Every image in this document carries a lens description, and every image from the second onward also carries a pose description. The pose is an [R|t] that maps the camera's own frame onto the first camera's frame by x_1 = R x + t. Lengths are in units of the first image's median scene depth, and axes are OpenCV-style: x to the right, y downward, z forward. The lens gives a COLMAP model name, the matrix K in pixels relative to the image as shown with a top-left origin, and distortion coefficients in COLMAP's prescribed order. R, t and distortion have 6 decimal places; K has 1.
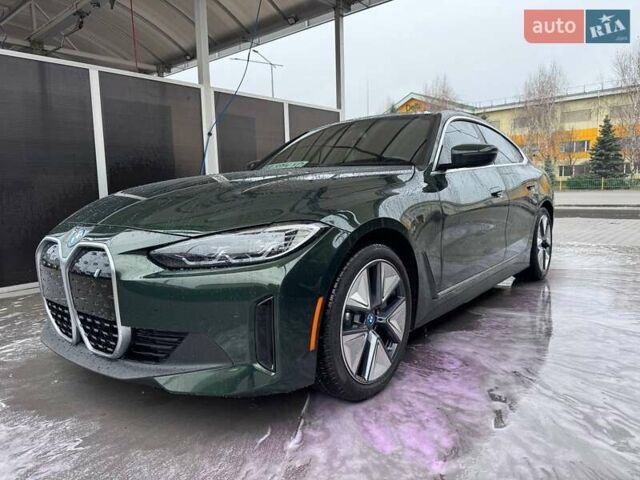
lens RADIAL K [[472.8, 0, 320.0], [0, 472.8, 240.0], [0, 0, 1]] dist [0.004158, 0.000774]
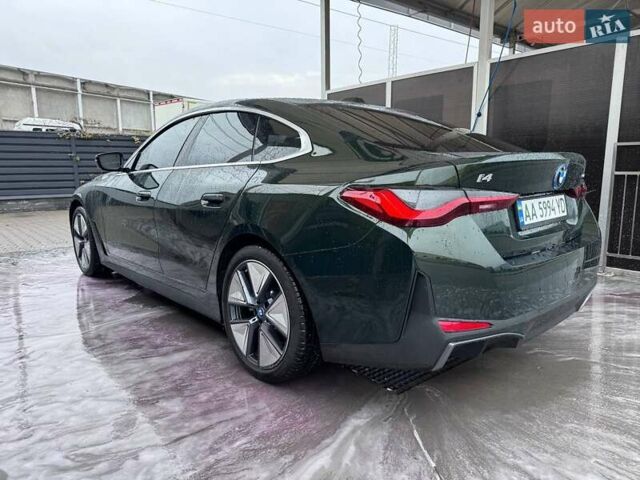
lens RADIAL K [[472.8, 0, 320.0], [0, 472.8, 240.0], [0, 0, 1]] dist [0.004158, 0.000774]
pose [[-0.153801, 0.178811, -0.971788, 1.097589], [-0.096769, 0.976036, 0.194908, -0.201950], [0.983352, 0.124016, -0.132812, 1.260766]]
